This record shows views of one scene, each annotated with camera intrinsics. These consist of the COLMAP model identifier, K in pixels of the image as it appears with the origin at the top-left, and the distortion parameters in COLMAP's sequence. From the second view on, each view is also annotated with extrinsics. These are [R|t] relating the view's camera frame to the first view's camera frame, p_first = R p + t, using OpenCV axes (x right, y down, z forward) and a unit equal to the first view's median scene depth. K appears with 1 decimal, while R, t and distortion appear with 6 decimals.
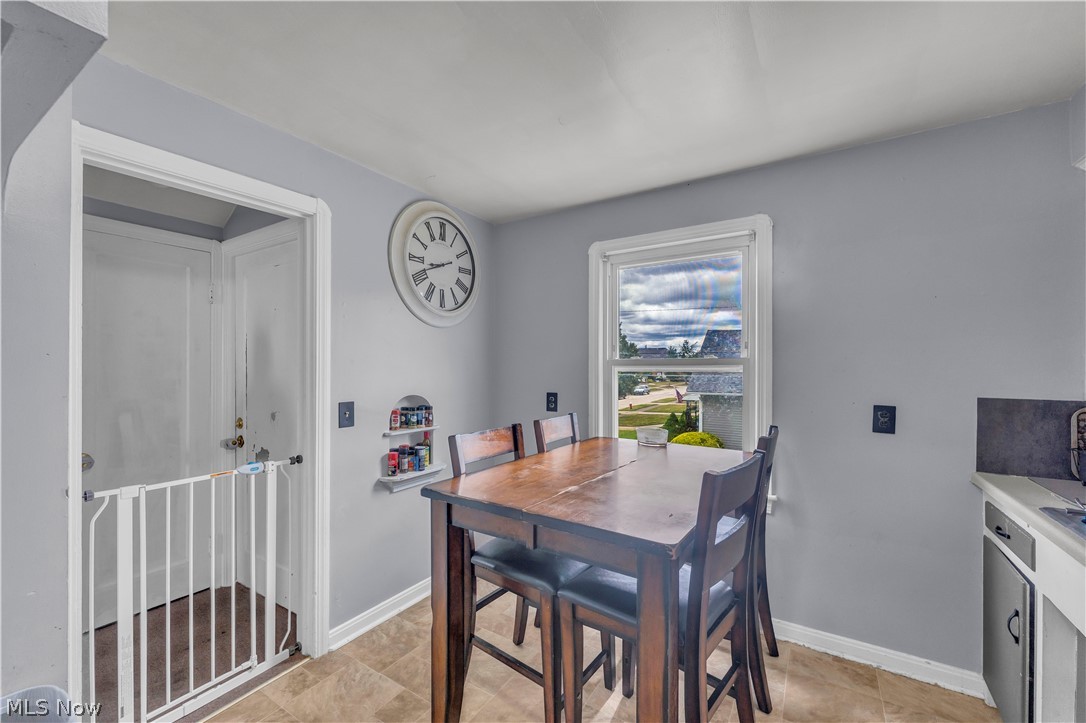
lens RADIAL K [[441.0, 0, 541.4], [0, 441.0, 366.5], [0, 0, 1]] dist [0.000537, -0.000948]
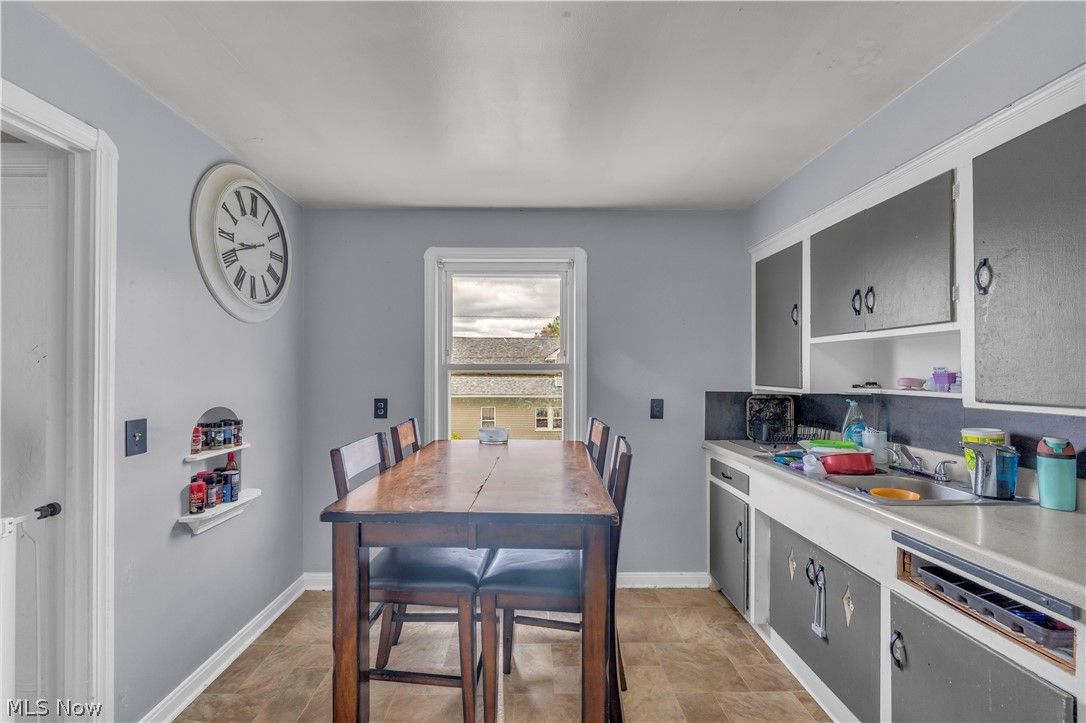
lens RADIAL K [[441.0, 0, 532.3], [0, 441.0, 368.5], [0, 0, 1]] dist [0.000537, -0.000948]
pose [[0.836714, 0.003973, 0.547625, -0.259131], [-0.001628, 0.999987, -0.004767, -0.000963], [-0.547637, 0.003097, 0.836710, 0.035516]]
